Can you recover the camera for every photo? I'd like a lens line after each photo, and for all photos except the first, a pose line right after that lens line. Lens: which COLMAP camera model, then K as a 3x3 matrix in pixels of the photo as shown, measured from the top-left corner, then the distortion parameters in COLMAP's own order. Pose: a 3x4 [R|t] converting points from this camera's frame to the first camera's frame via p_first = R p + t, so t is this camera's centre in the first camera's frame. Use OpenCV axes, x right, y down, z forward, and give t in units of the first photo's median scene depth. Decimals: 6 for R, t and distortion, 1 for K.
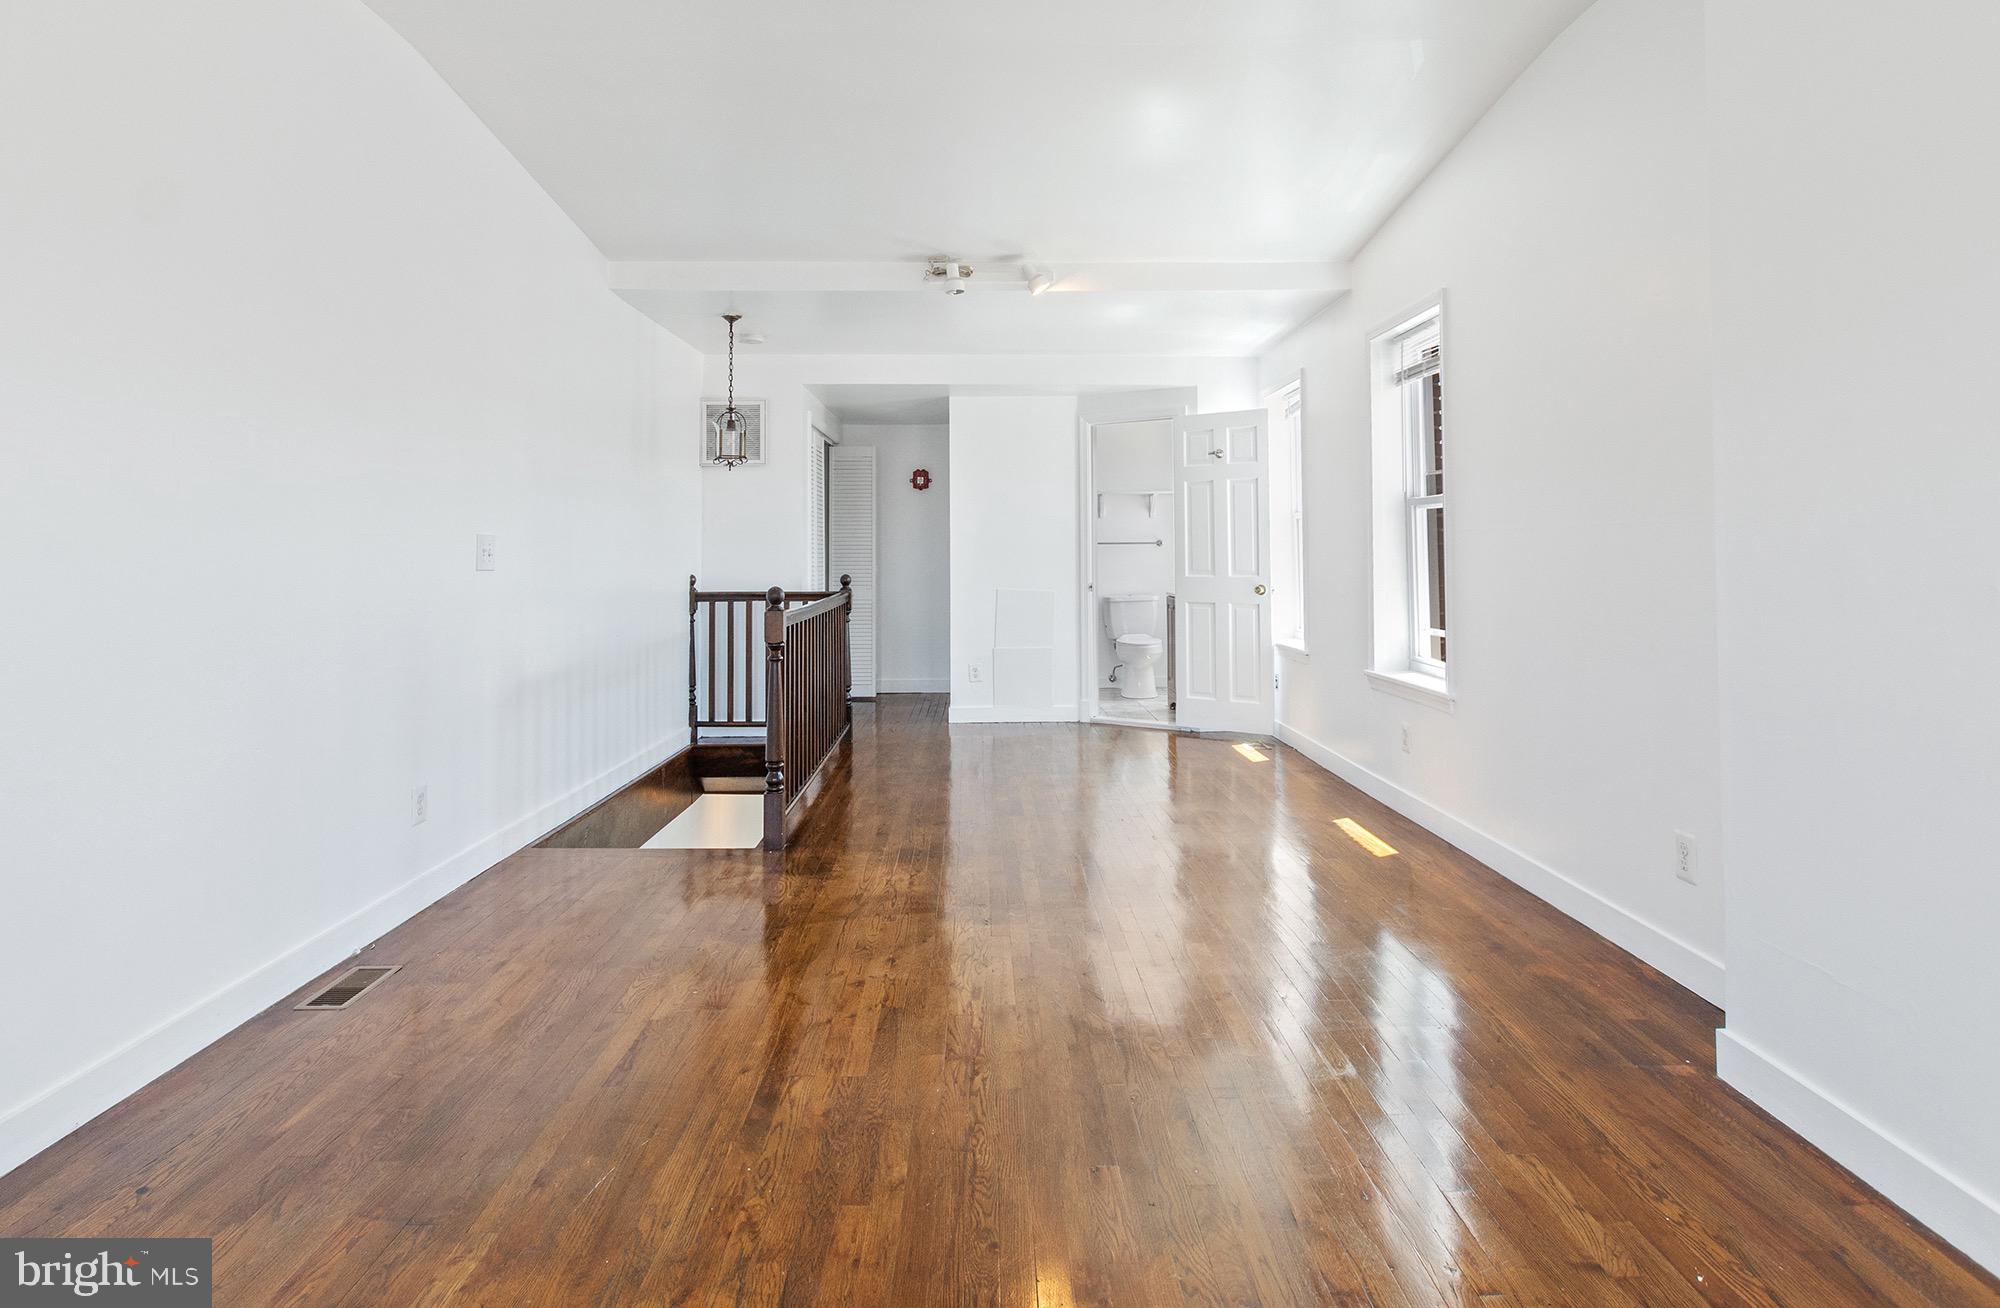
lens RADIAL K [[923.7, 0, 1000.1], [0, 923.7, 617.0], [0, 0, 1]] dist [0.002153, 0.000169]
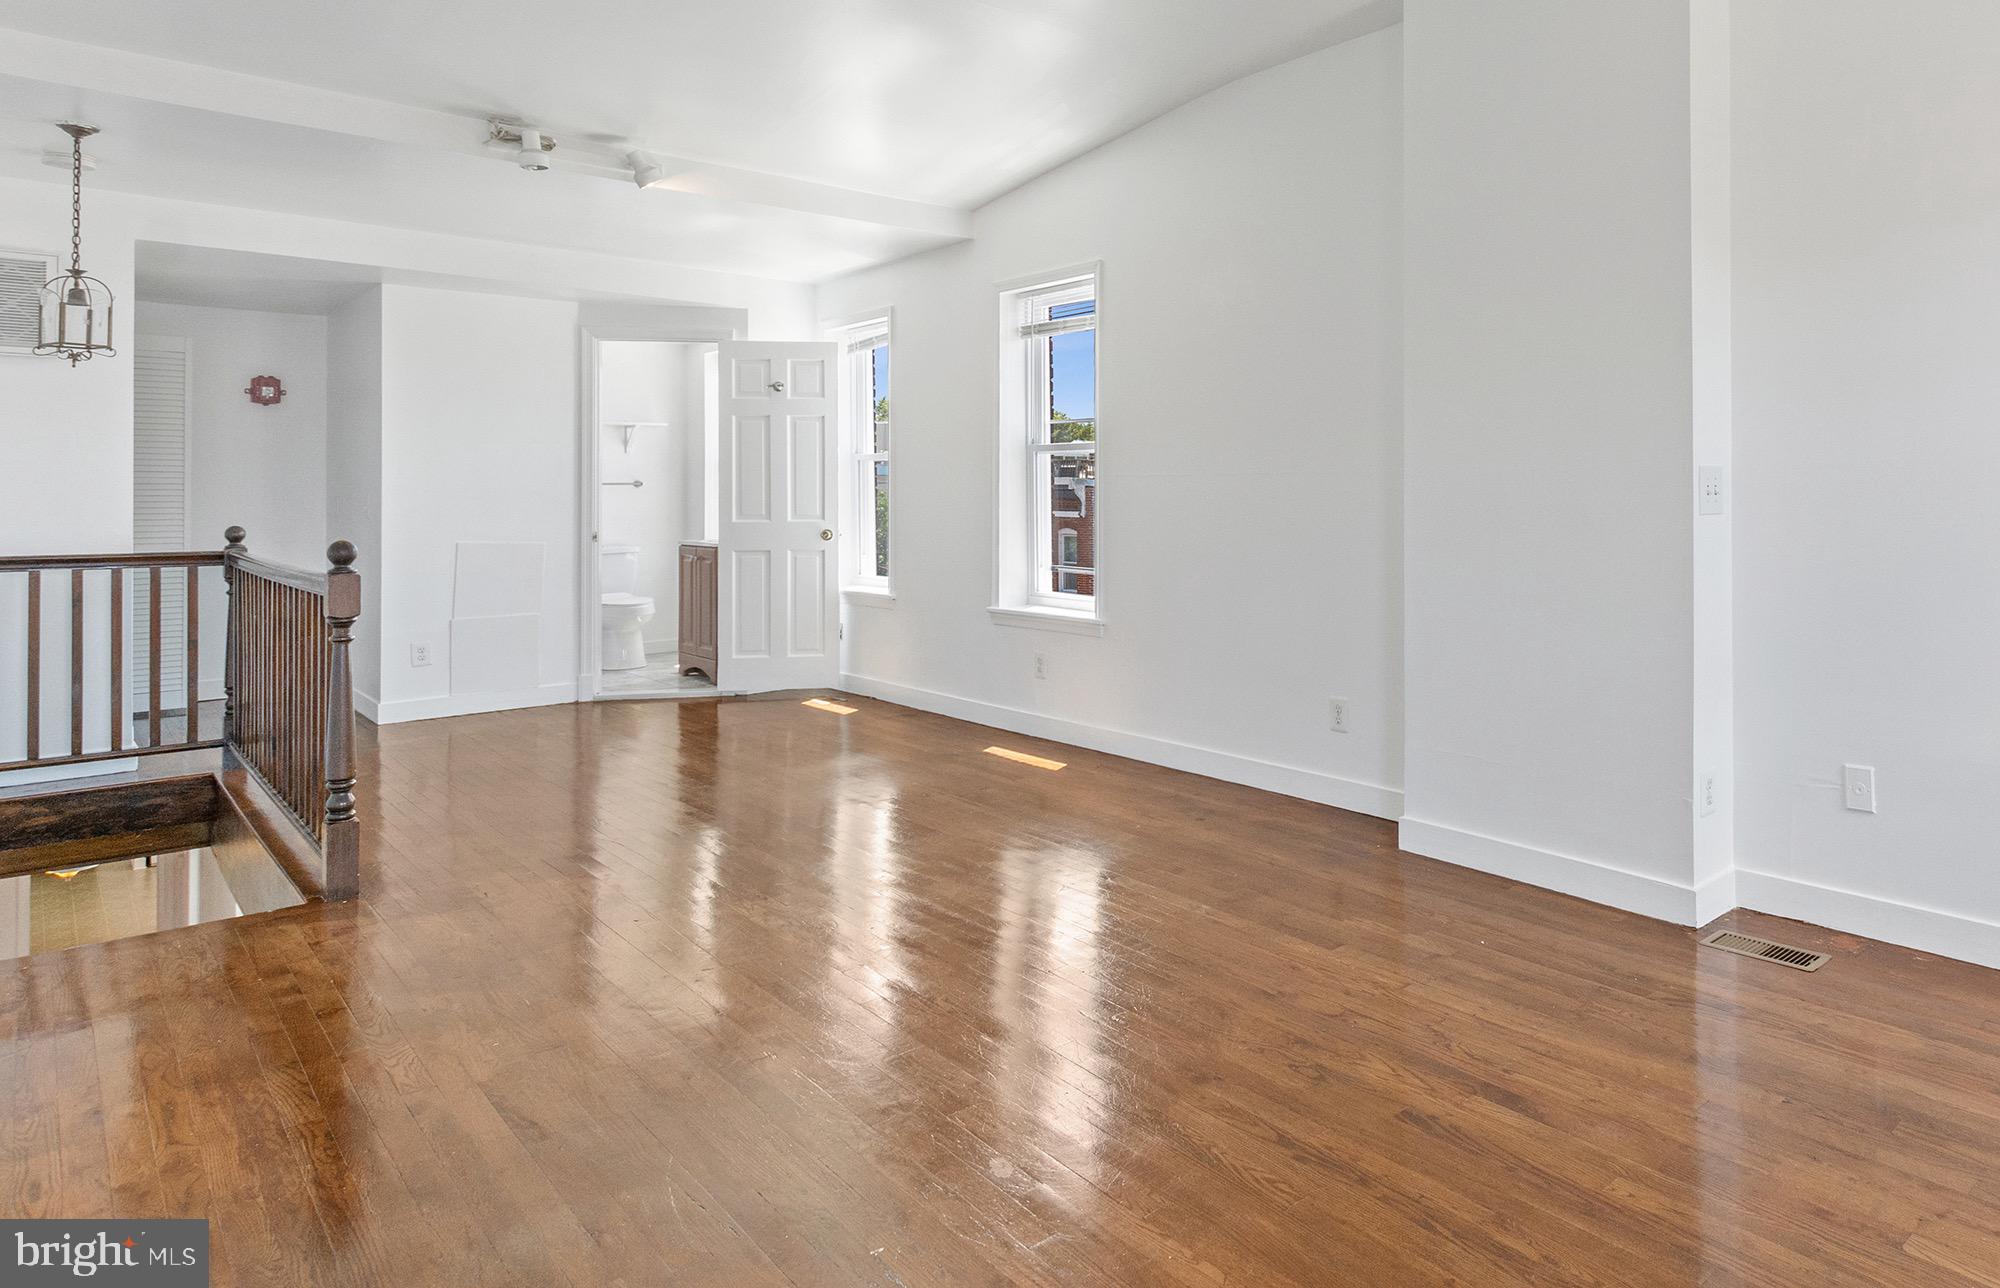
lens RADIAL K [[1076.4, 0, 1030.9], [0, 1076.4, 612.5], [0, 0, 1]] dist [0.000144, -0.001516]
pose [[0.801511, -0.063093, 0.594643, -0.211378], [0.040580, 0.997865, 0.051178, 0.001839], [-0.596602, -0.016890, 0.802359, -0.007206]]
